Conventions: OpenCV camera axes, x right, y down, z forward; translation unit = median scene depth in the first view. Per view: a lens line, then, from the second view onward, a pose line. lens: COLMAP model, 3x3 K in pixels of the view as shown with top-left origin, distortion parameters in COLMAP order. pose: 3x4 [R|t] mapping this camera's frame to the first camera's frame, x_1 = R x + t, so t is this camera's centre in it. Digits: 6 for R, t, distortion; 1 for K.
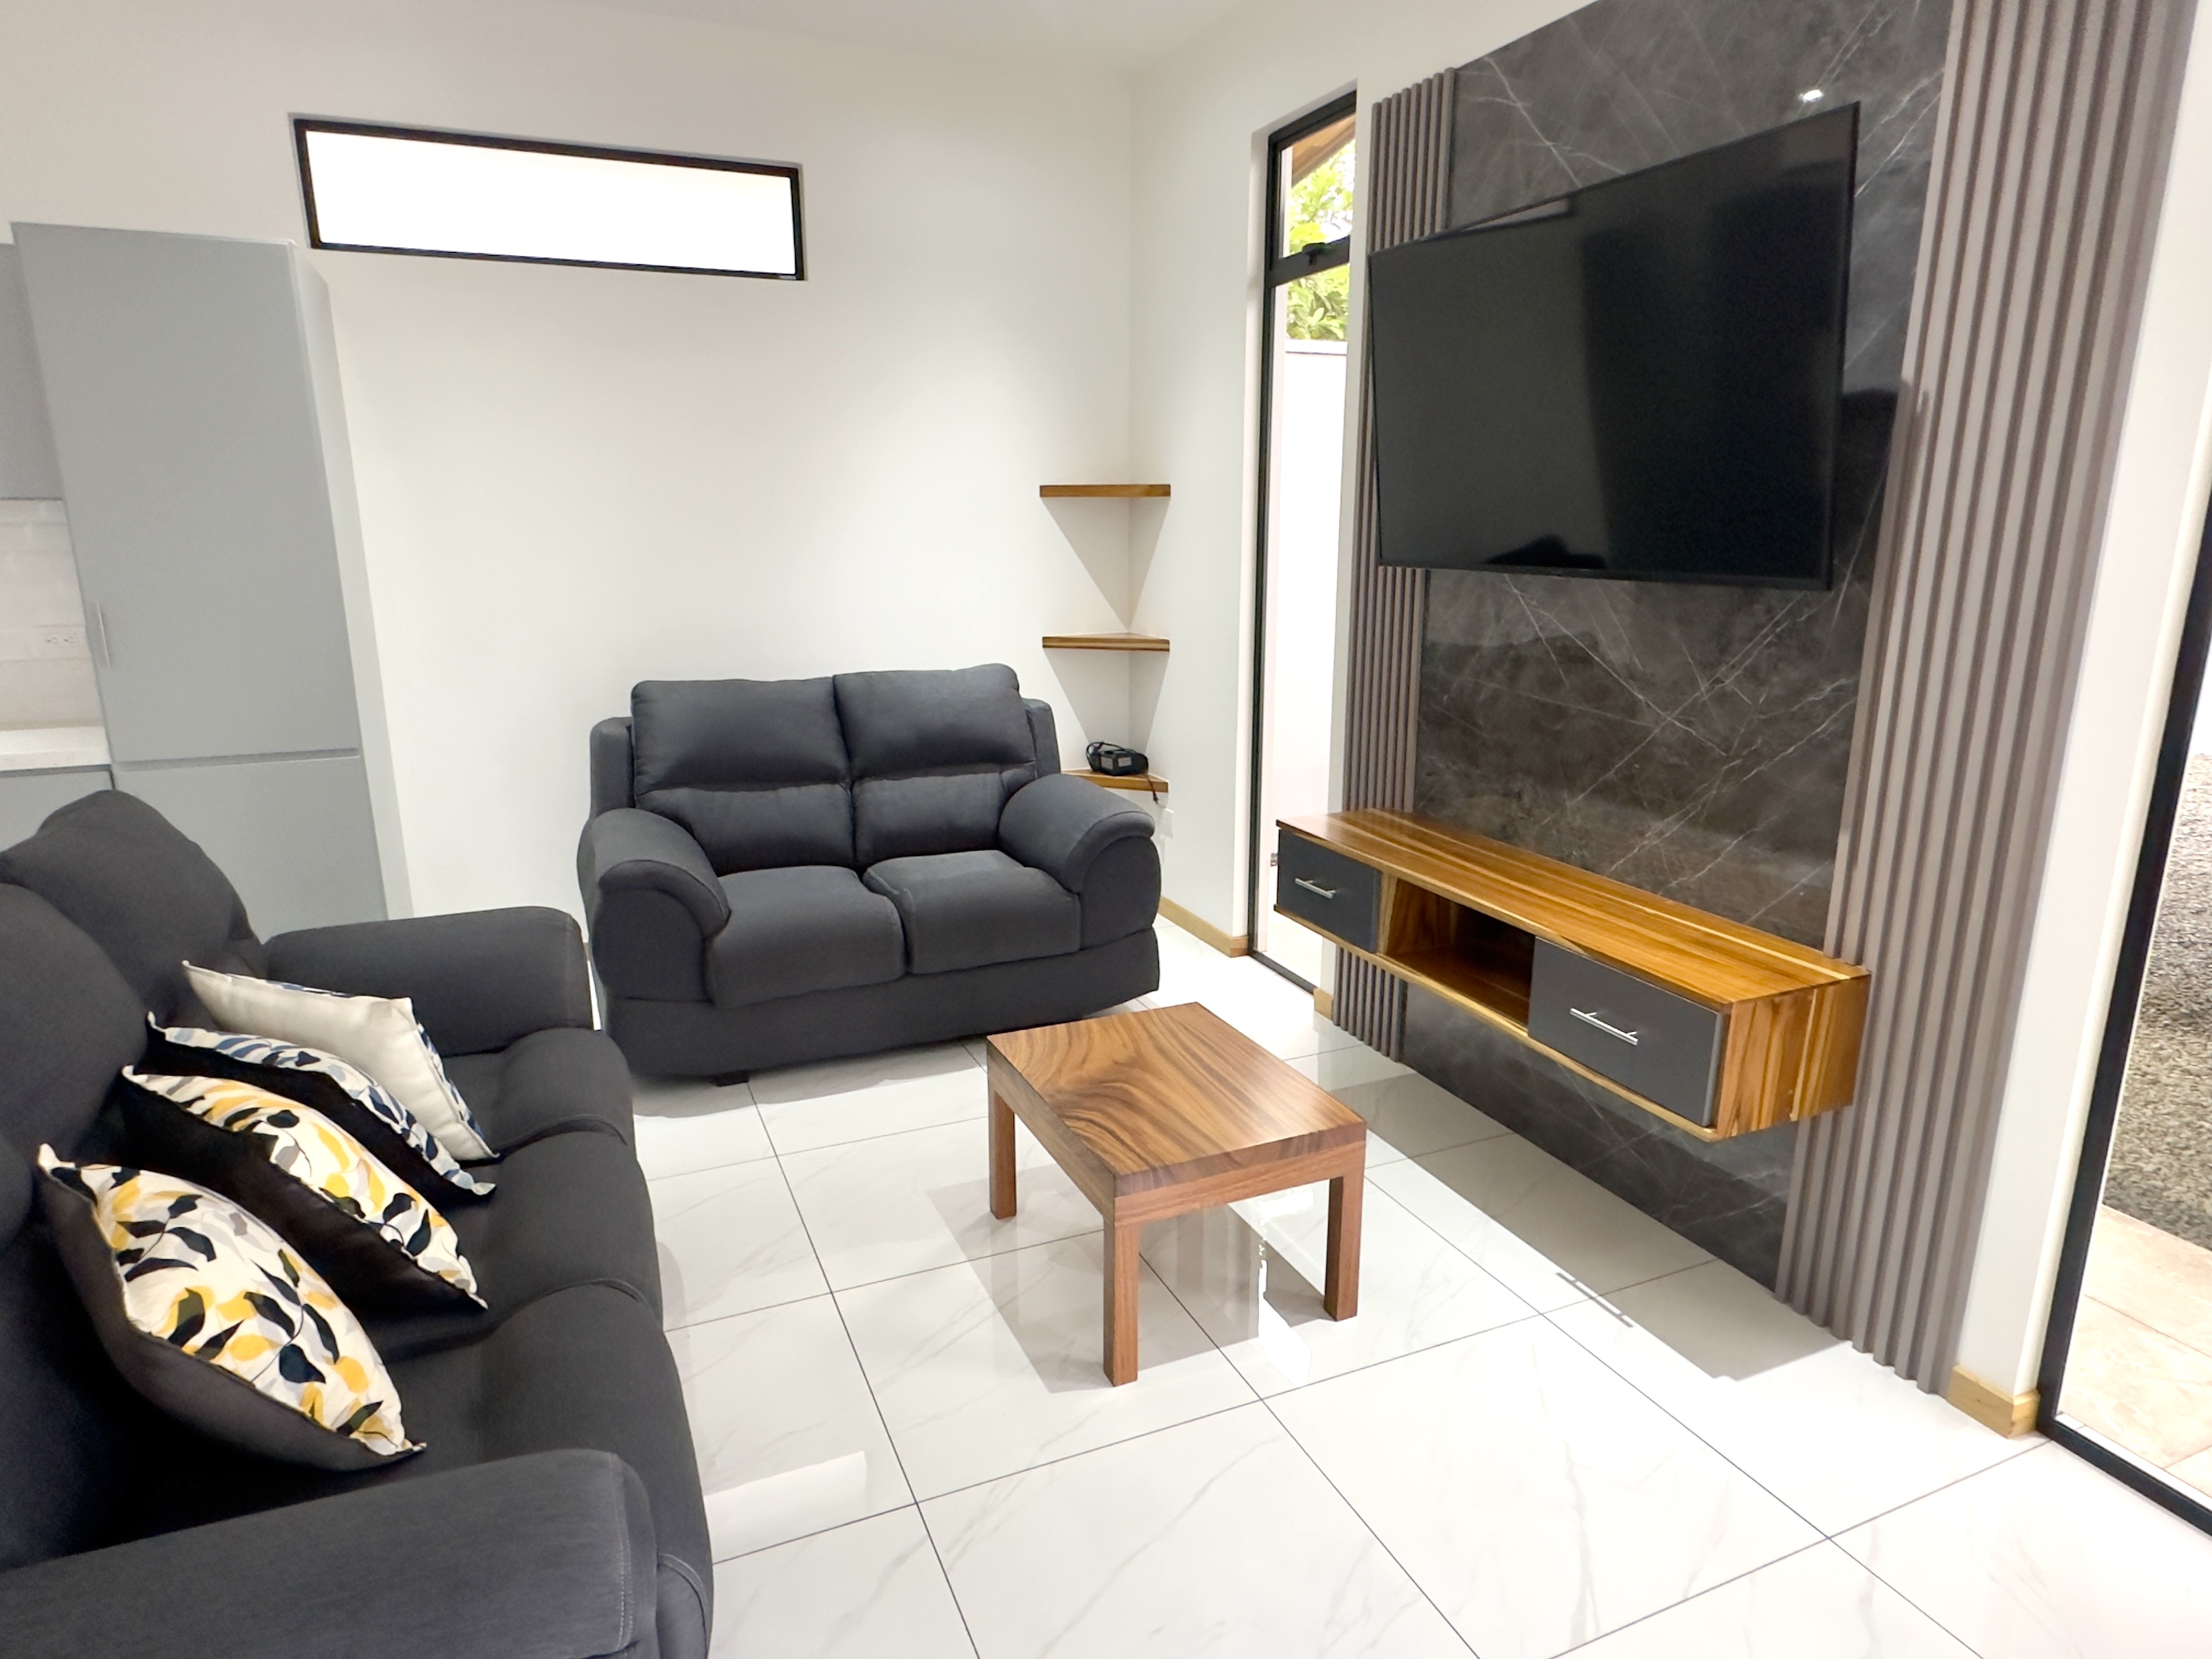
lens RADIAL K [[1302.7, 0, 1098.1], [0, 1302.7, 837.9], [0, 0, 1]] dist [-0.003257, 0.001069]
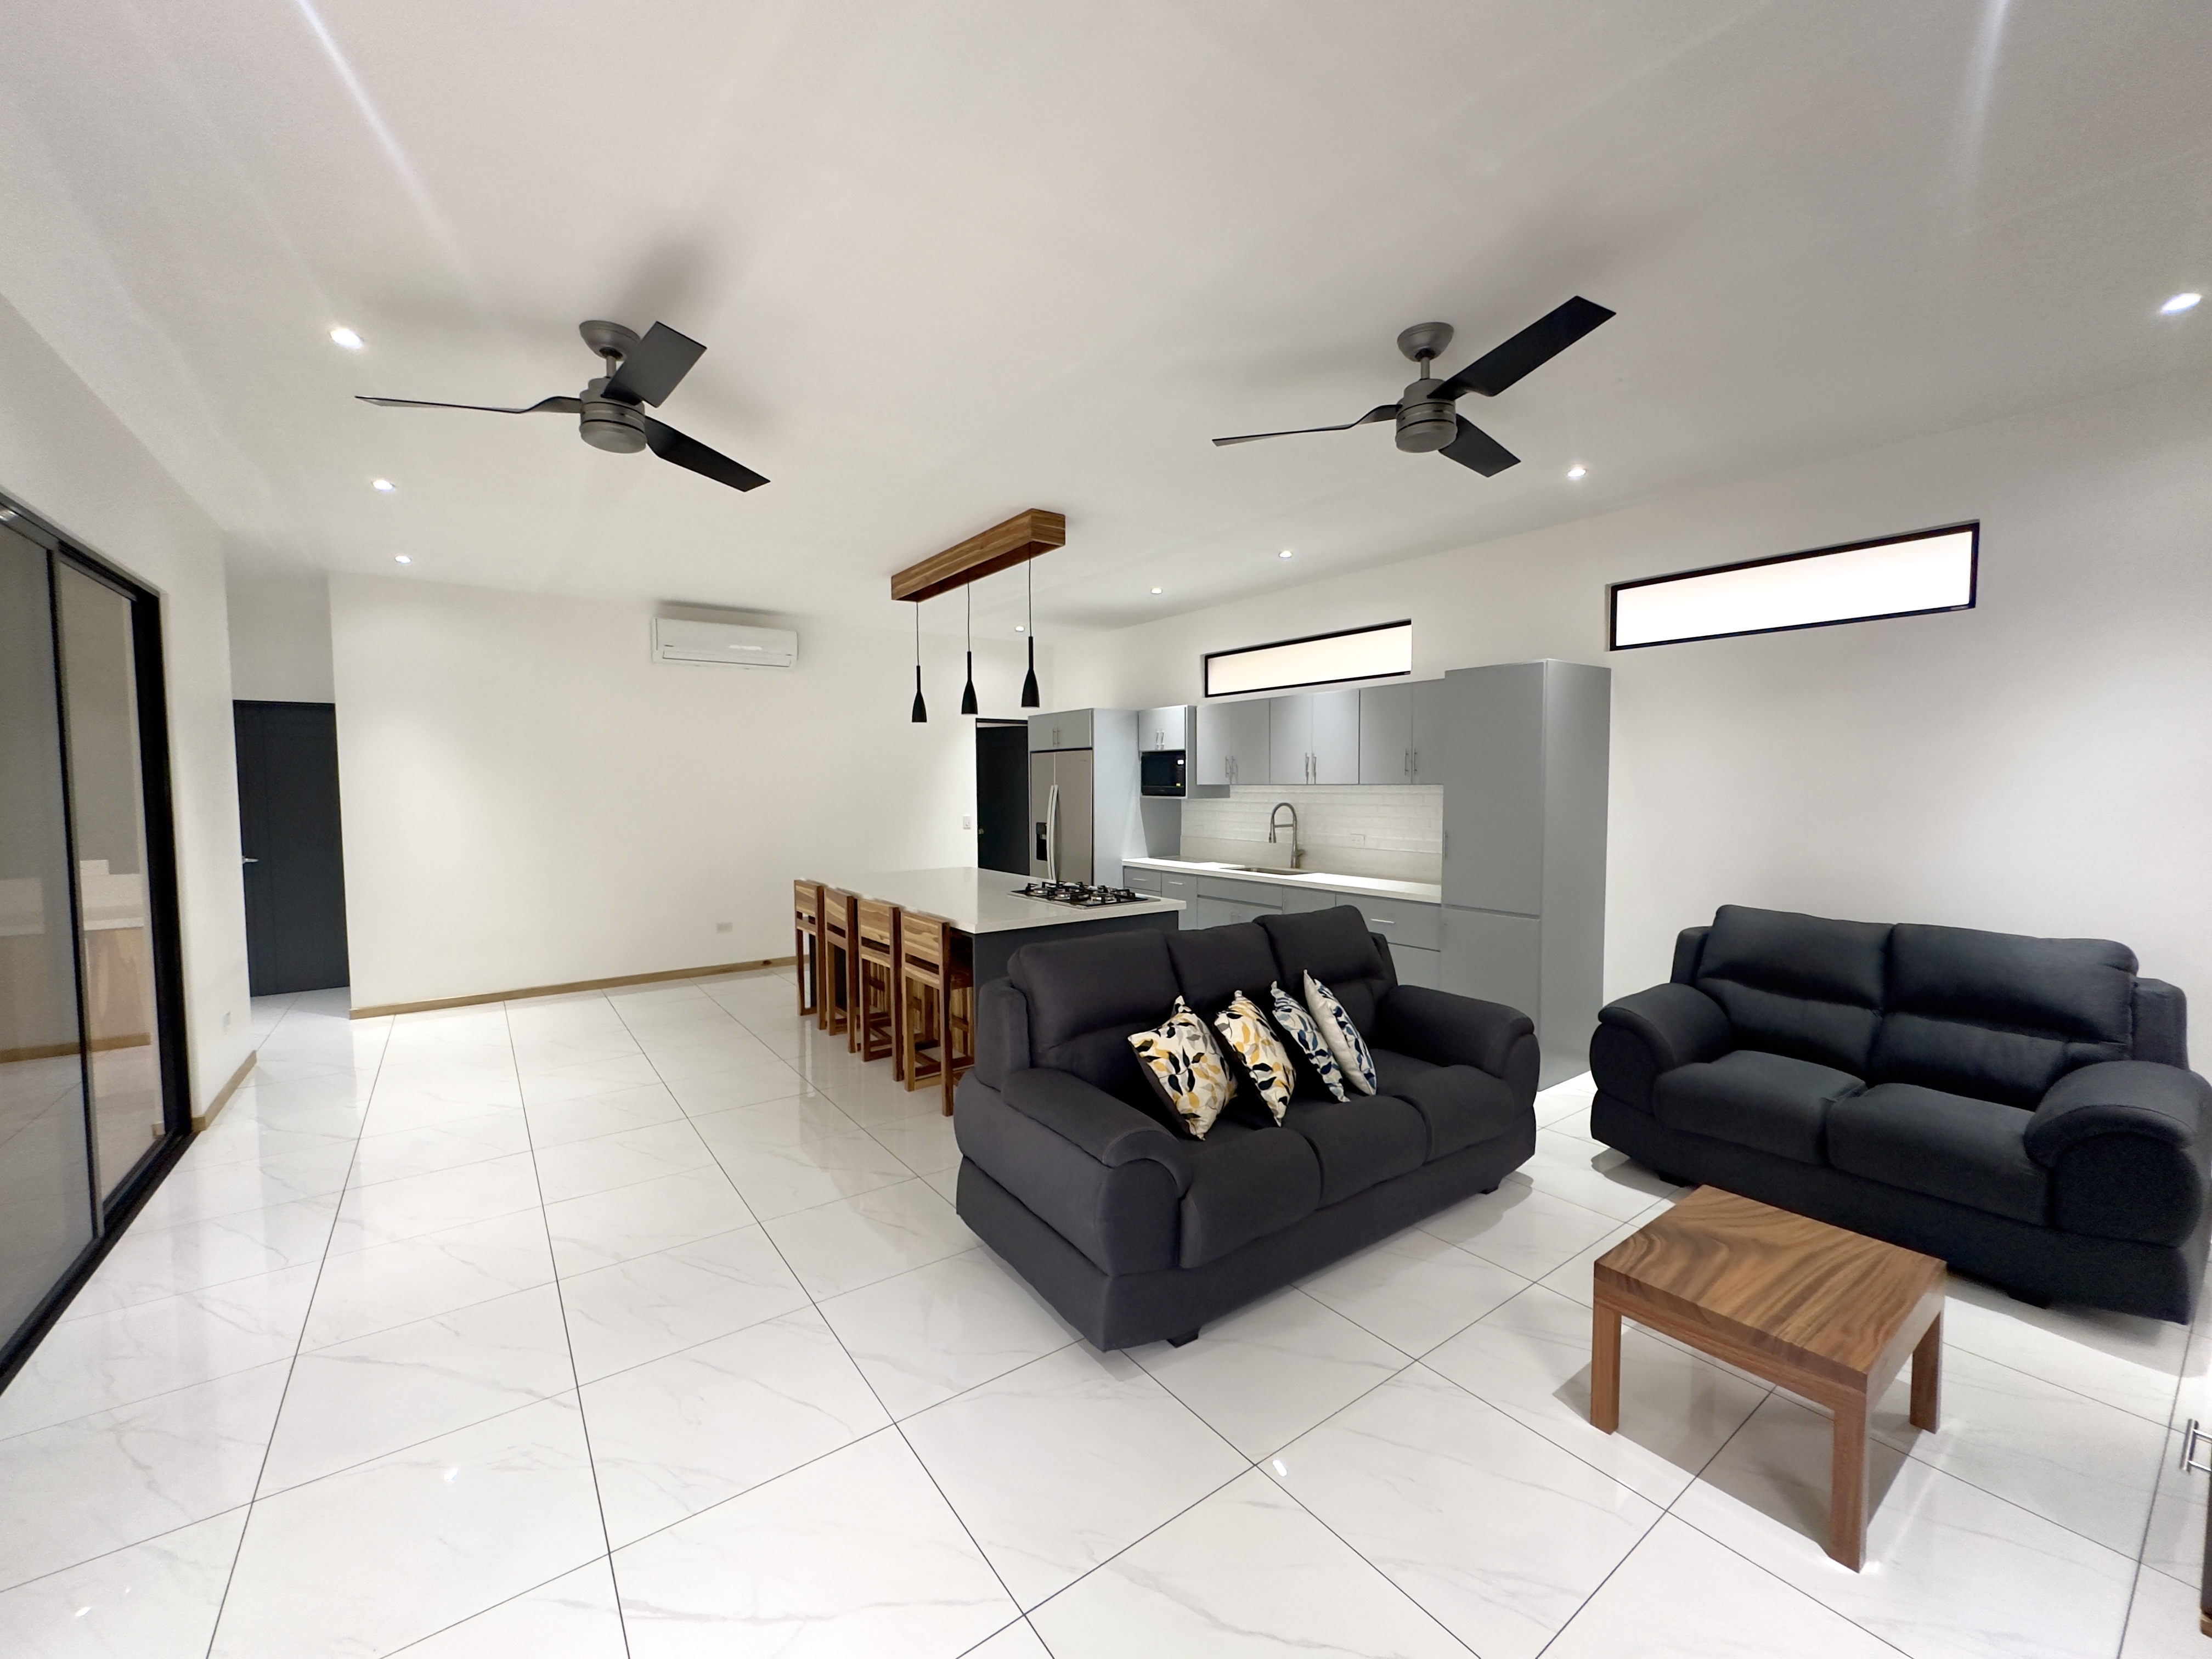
lens RADIAL K [[883.1, 0, 1109.1], [0, 883.1, 829.7], [0, 0, 1]] dist [-0.004058, 0.001030]
pose [[0.220265, 0.056088, -0.973826, 0.601055], [-0.229425, 0.973317, 0.004166, -0.061872], [0.948076, 0.222503, 0.227255, 0.127287]]
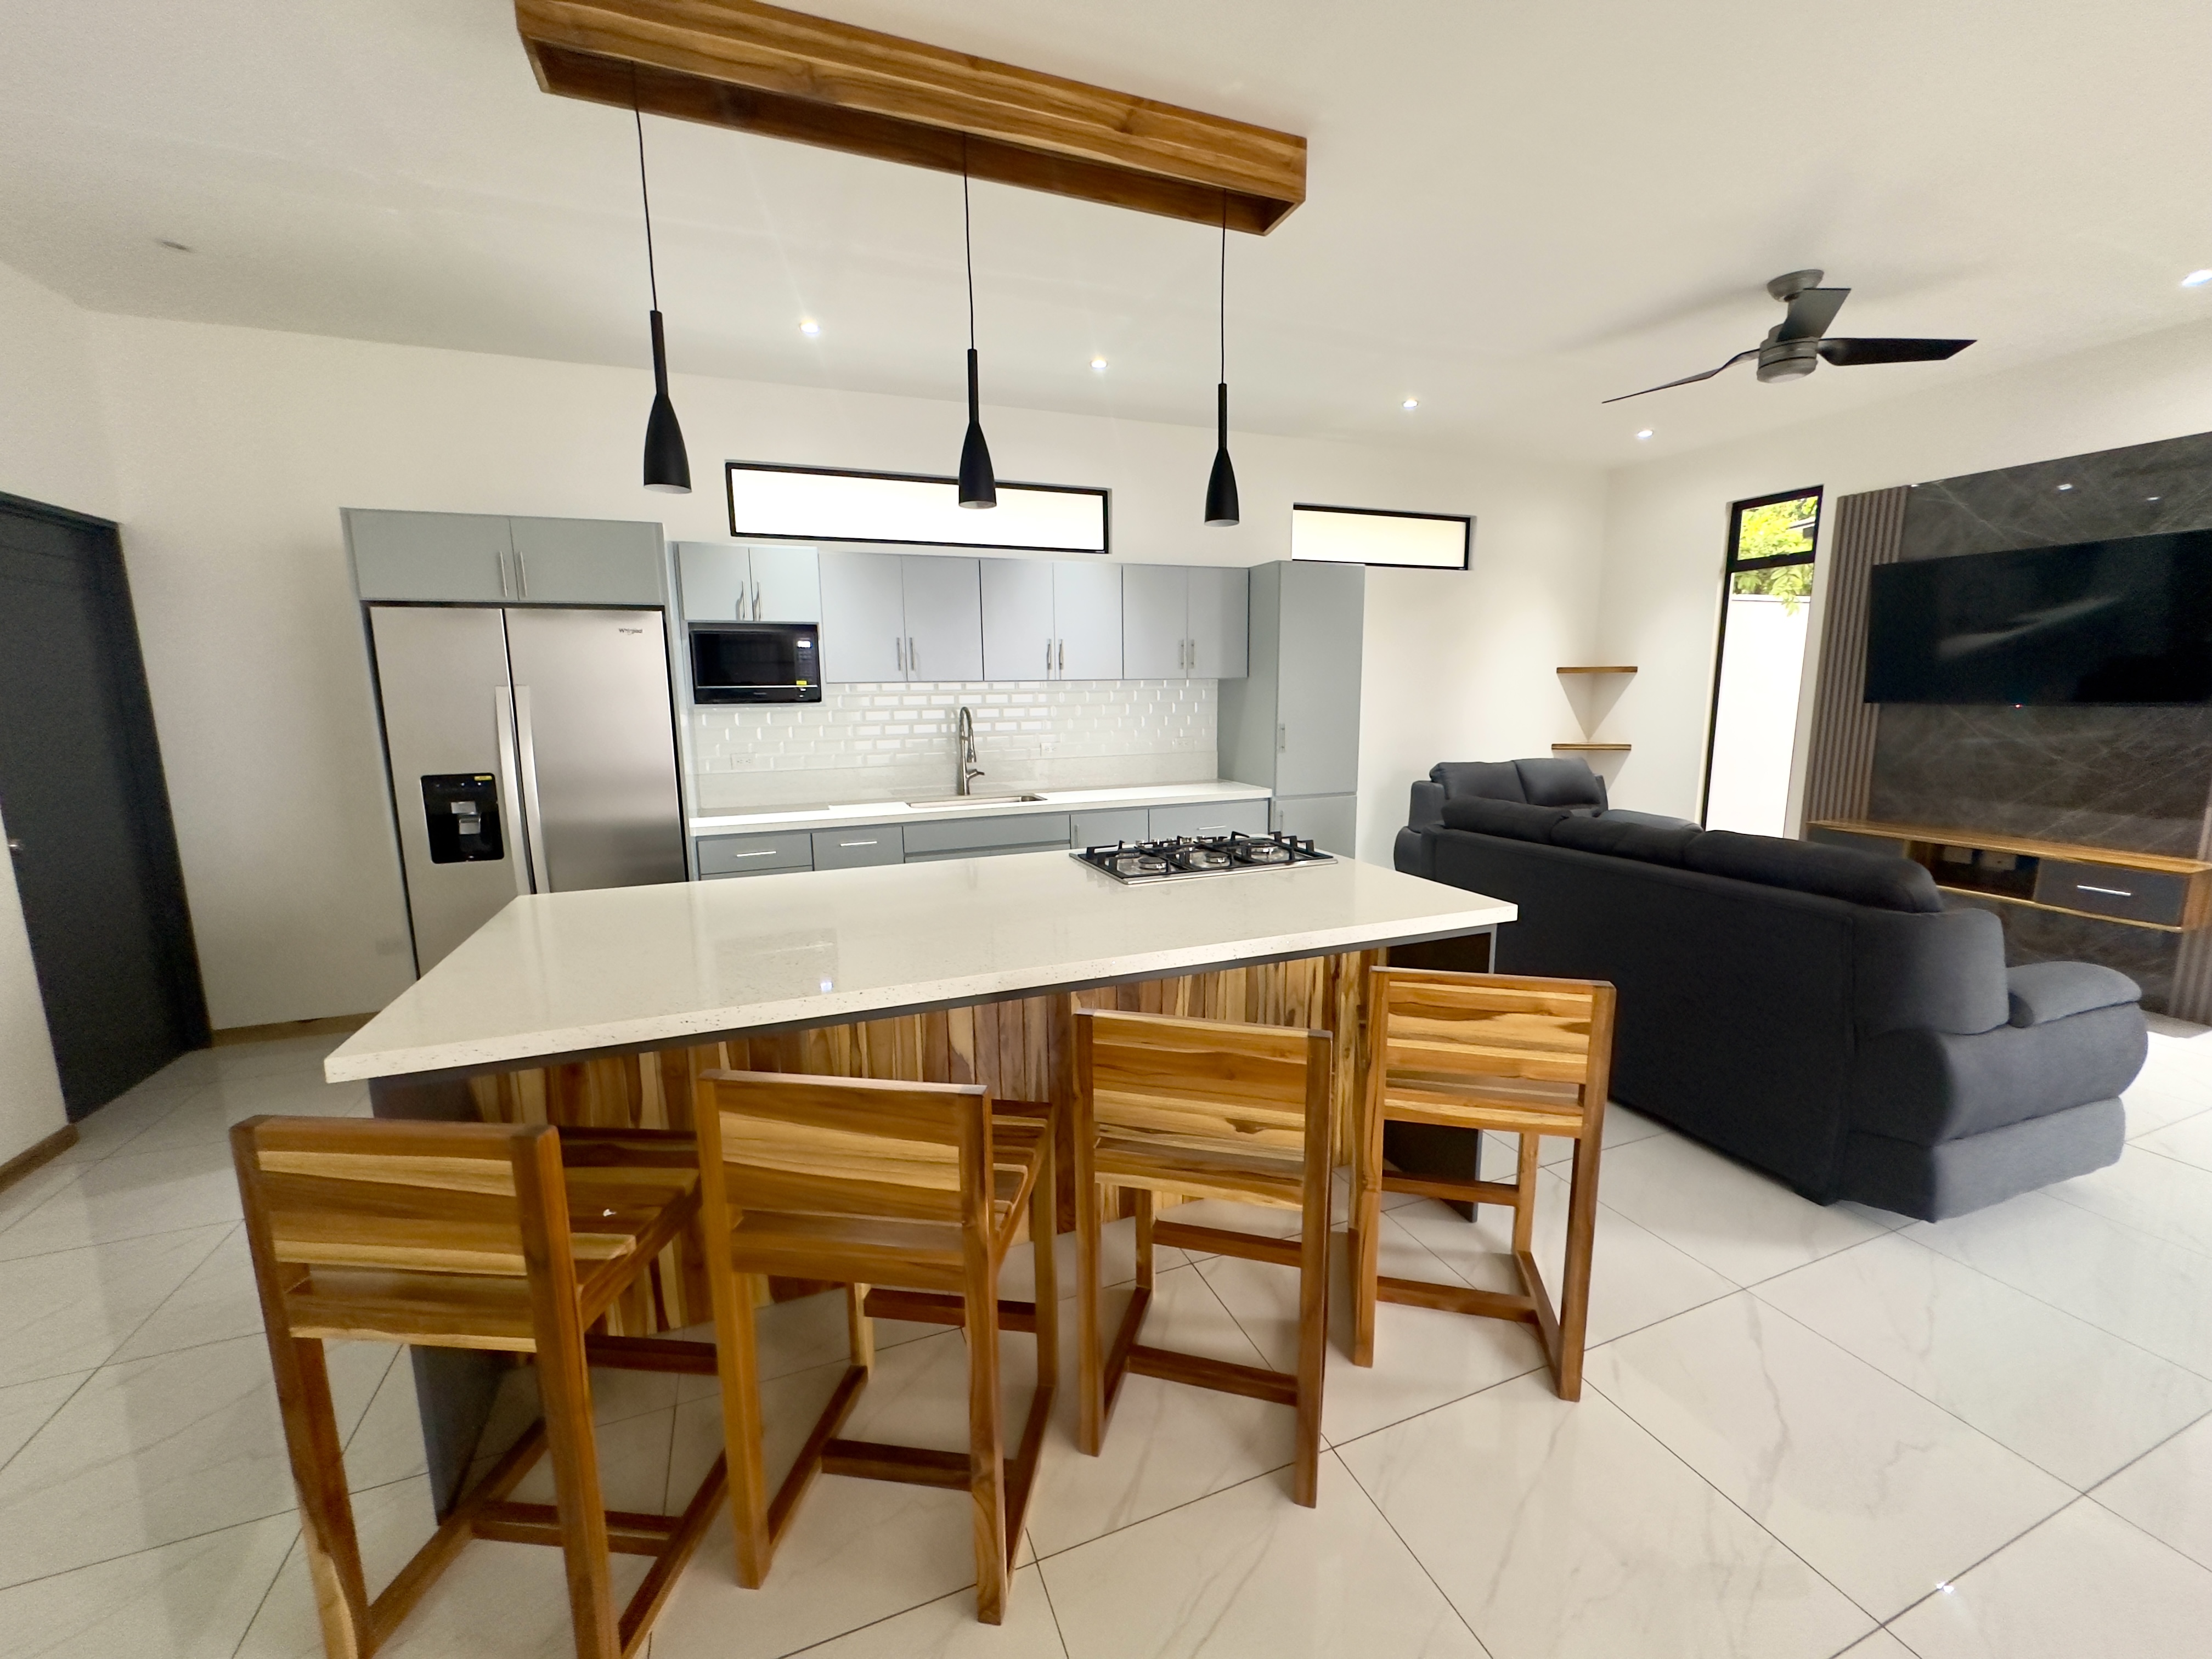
lens RADIAL K [[883.1, 0, 1106.0], [0, 883.1, 828.3], [0, 0, 1]] dist [-0.004058, 0.001030]
pose [[0.999435, -0.003291, -0.033456, -1.094740], [0.000528, 0.996612, -0.082250, 0.129836], [0.033613, 0.082186, 0.996050, -0.531442]]
